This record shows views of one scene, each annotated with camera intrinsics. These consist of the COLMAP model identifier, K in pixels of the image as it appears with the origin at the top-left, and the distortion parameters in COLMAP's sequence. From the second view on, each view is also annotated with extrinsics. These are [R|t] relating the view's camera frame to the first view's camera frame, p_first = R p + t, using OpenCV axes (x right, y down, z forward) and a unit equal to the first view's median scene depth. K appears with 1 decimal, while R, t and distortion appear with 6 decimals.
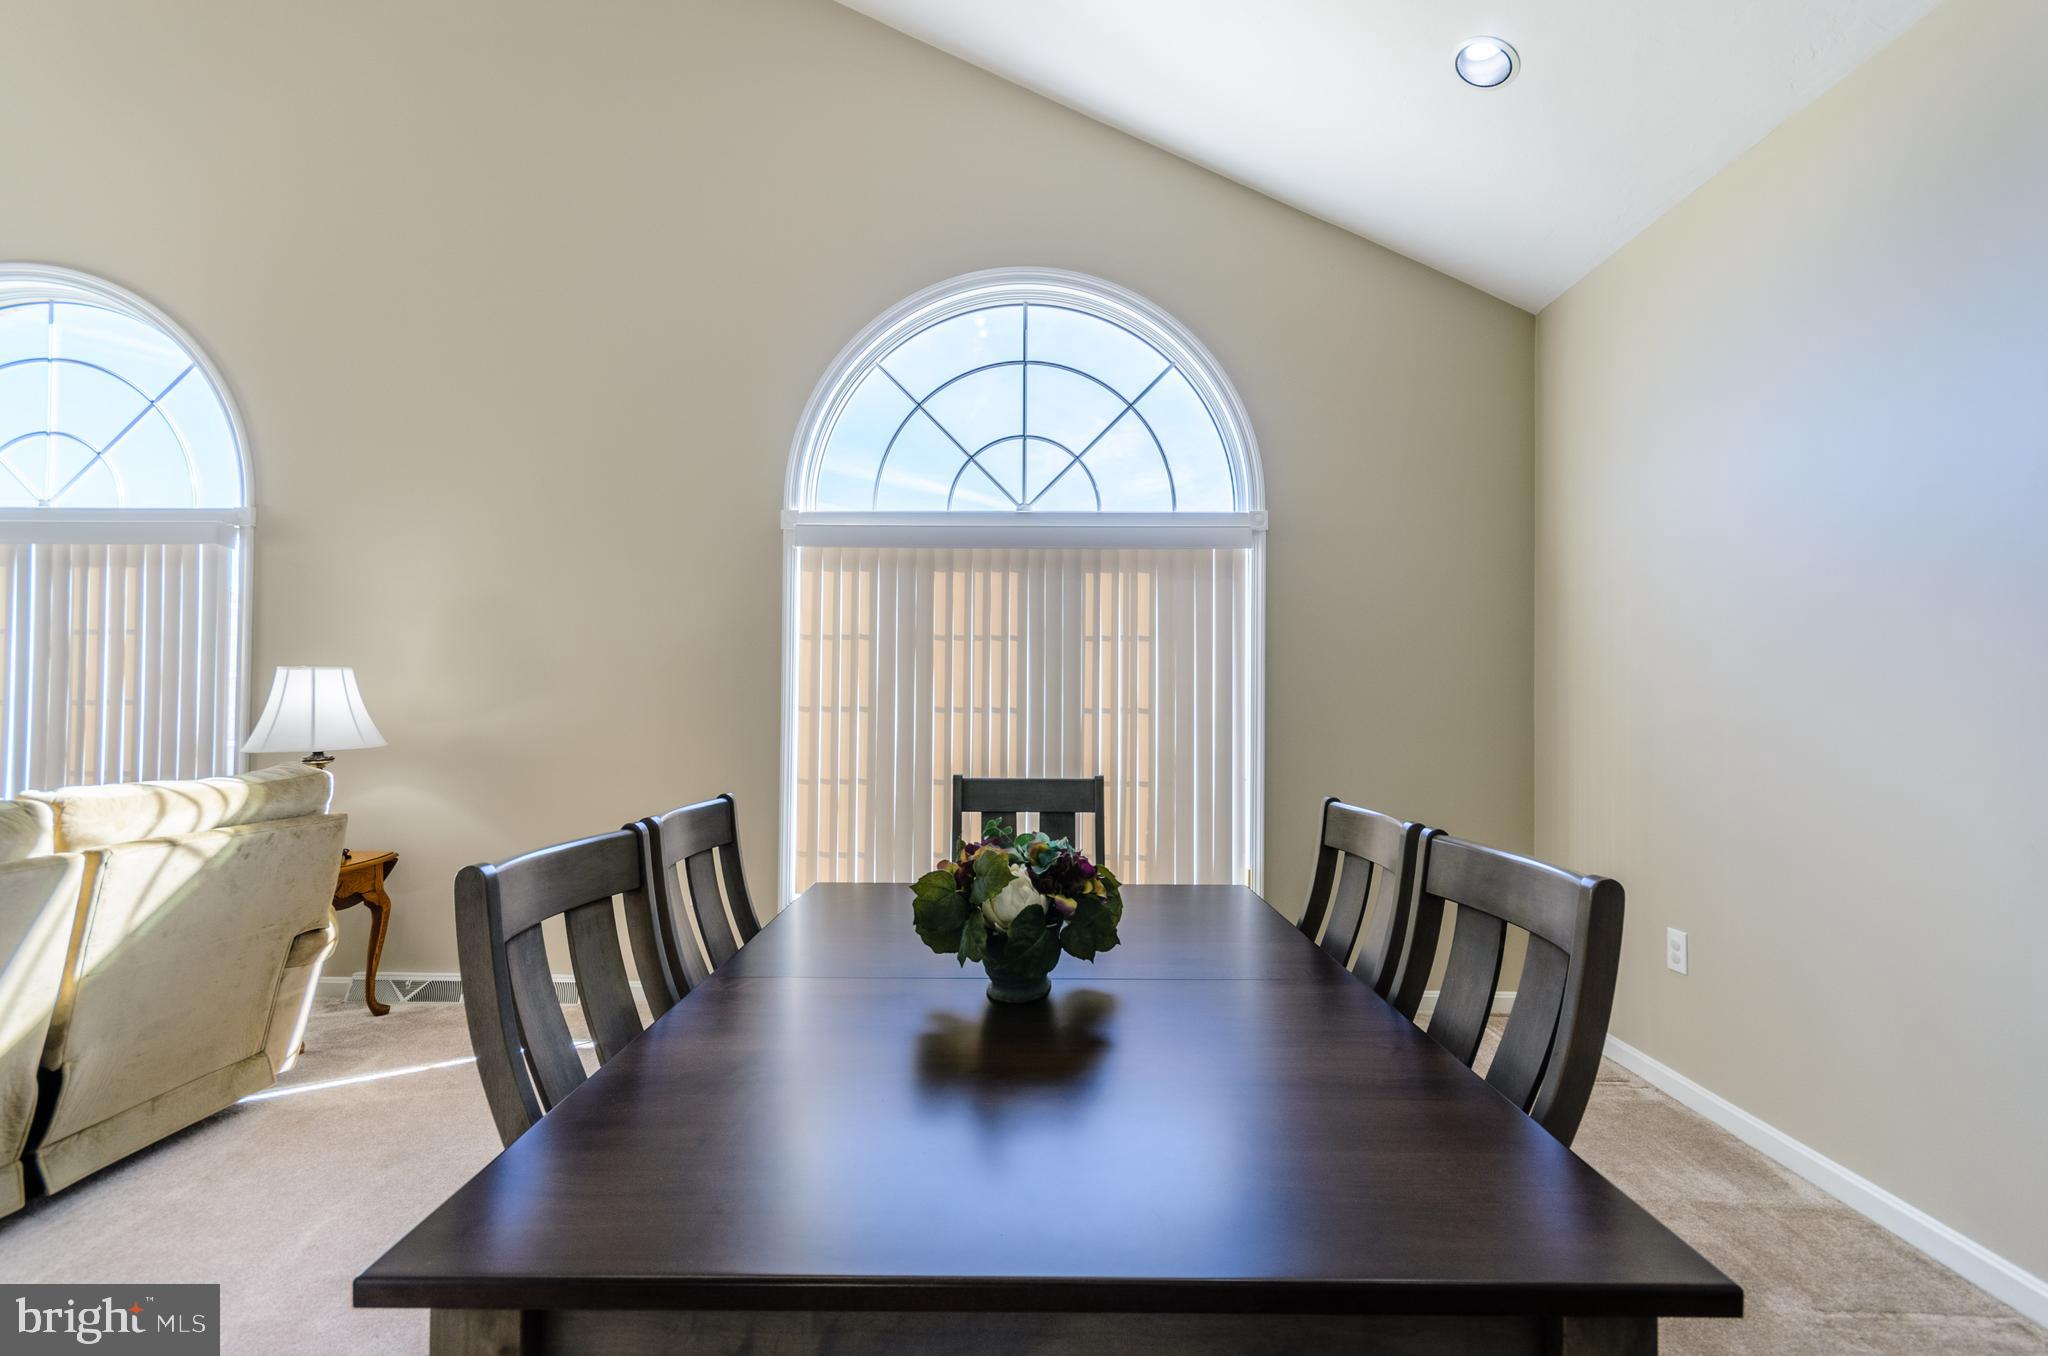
lens RADIAL K [[891.8, 0, 1020.7], [0, 891.8, 693.4], [0, 0, 1]] dist [0.002346, 0.000462]
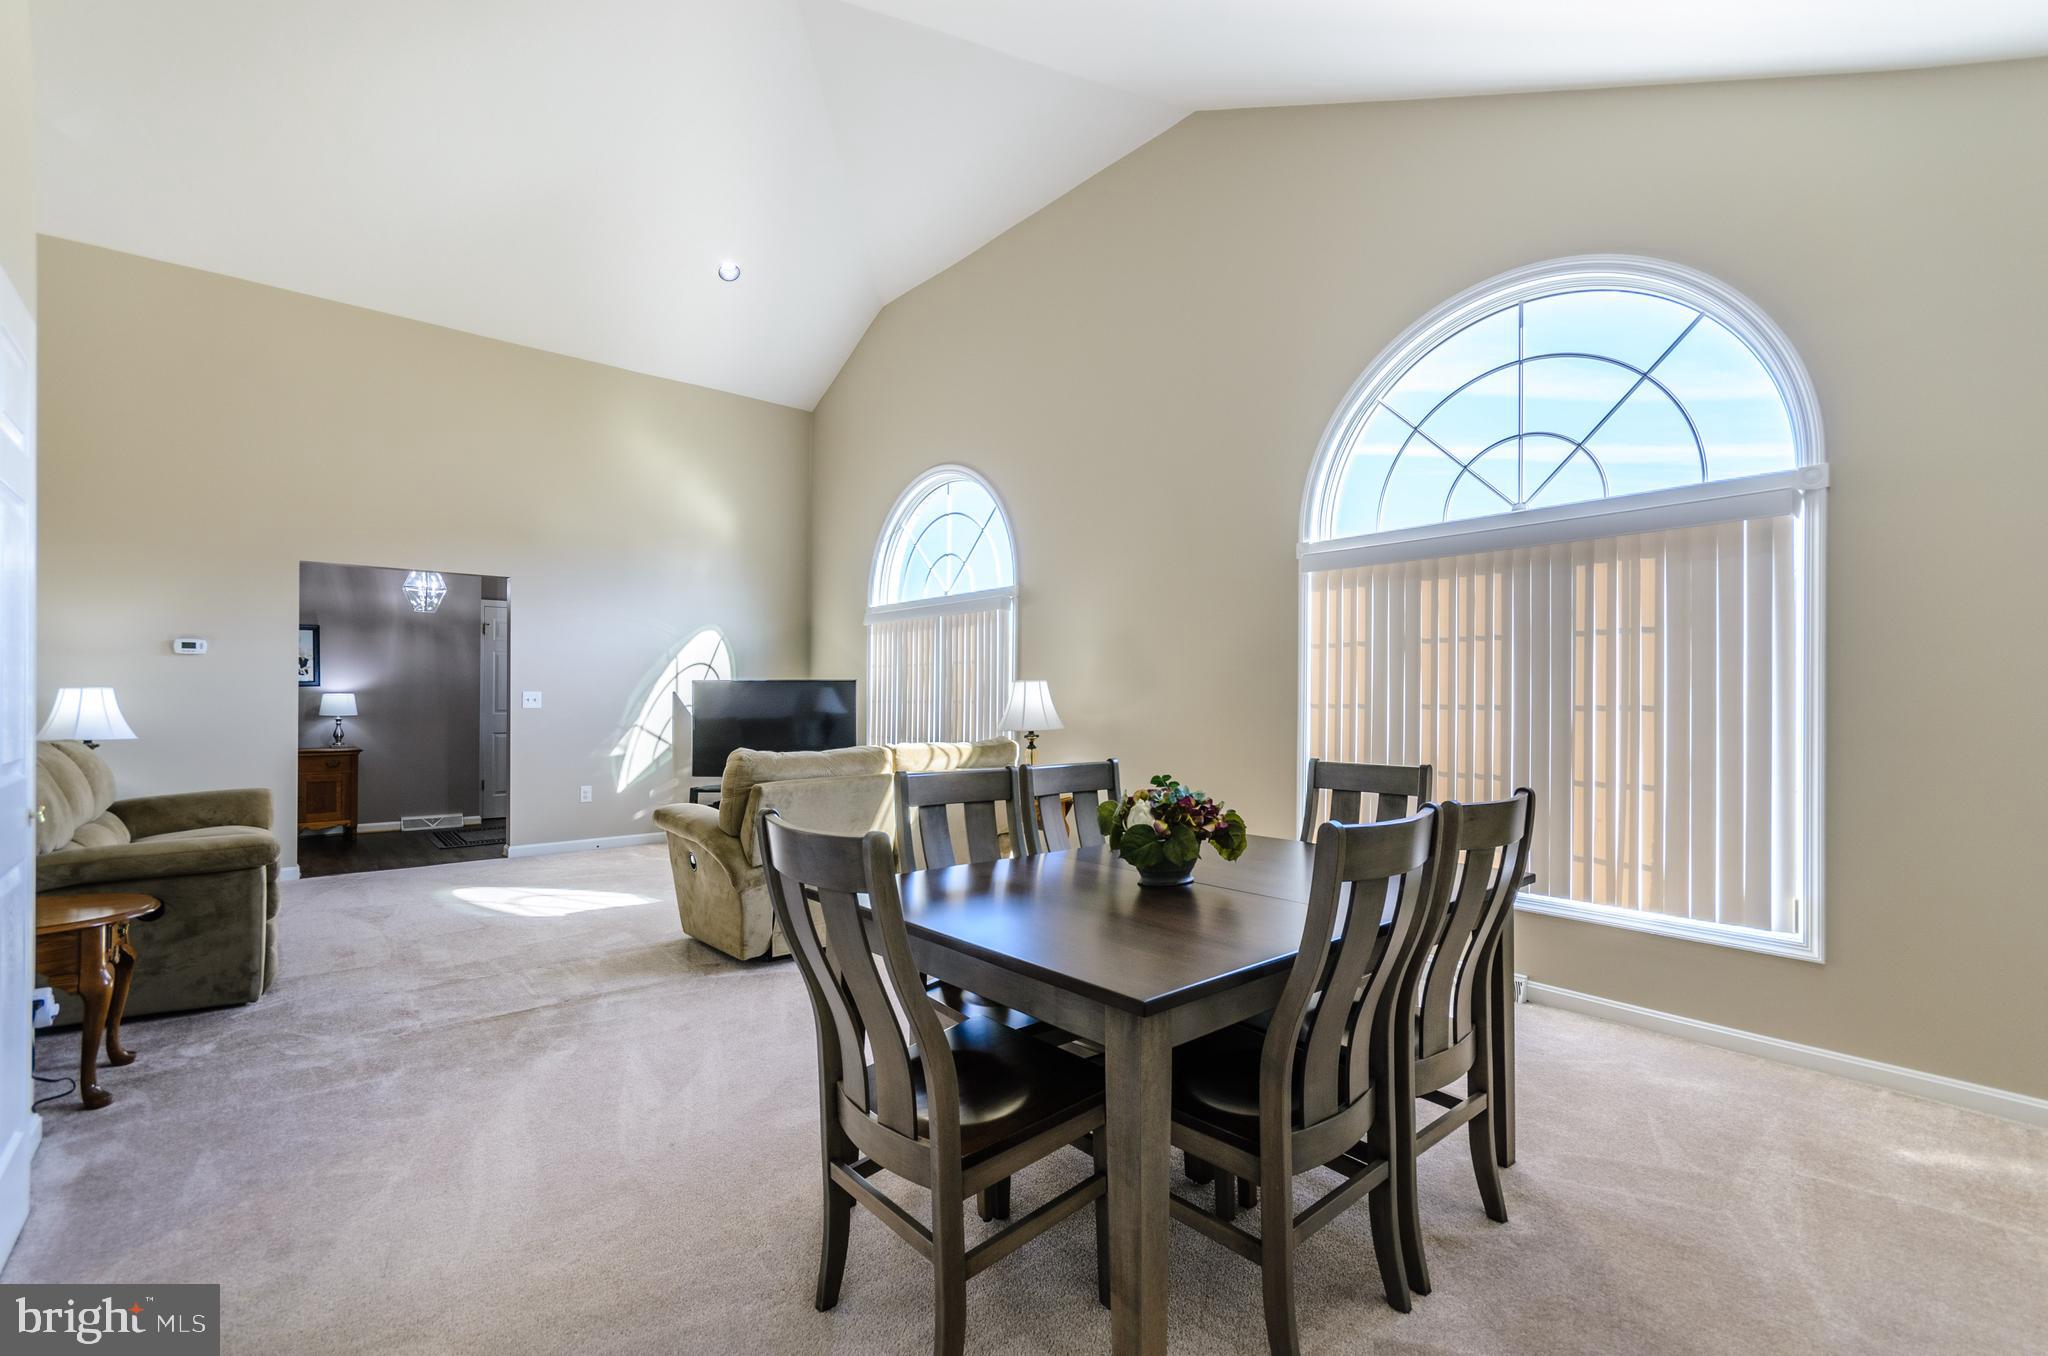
lens RADIAL K [[891.8, 0, 1020.7], [0, 891.8, 693.4], [0, 0, 1]] dist [0.002346, 0.000462]
pose [[0.657436, -0.009594, -0.753449, 0.405702], [0.012730, 0.999918, -0.001625, -0.002644], [0.753403, -0.008524, 0.657504, -0.093953]]
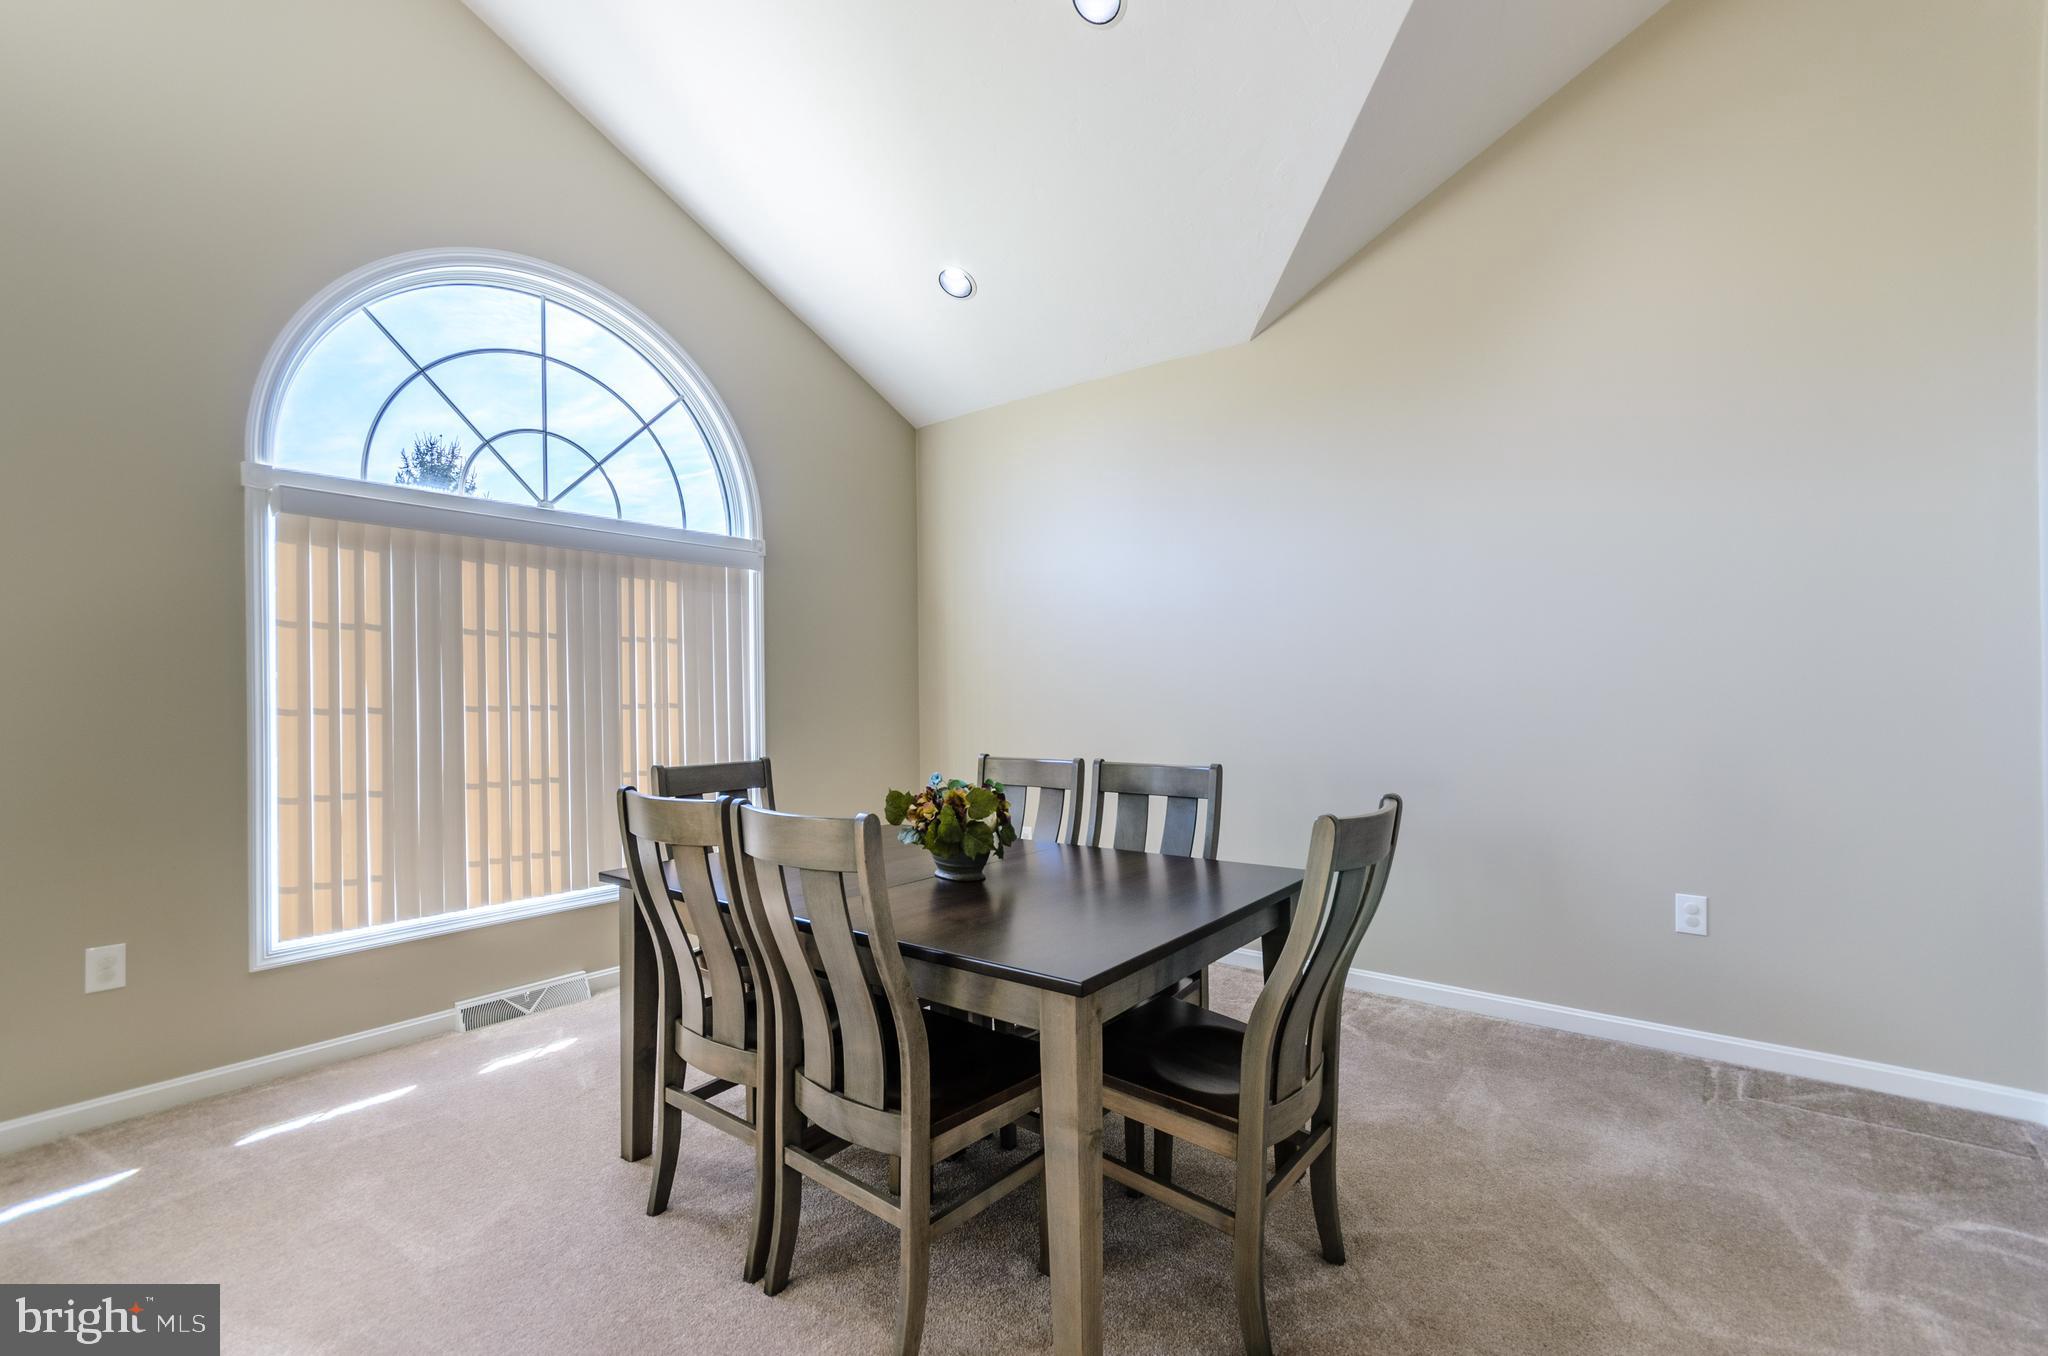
lens RADIAL K [[852.6, 0, 986.2], [0, 852.6, 694.5], [0, 0, 1]] dist [0.002908, 0.000267]
pose [[0.645403, -0.012094, 0.763746, -0.426118], [0.005529, 0.999922, 0.011162, -0.004159], [-0.763822, -0.002981, 0.645420, 0.007938]]
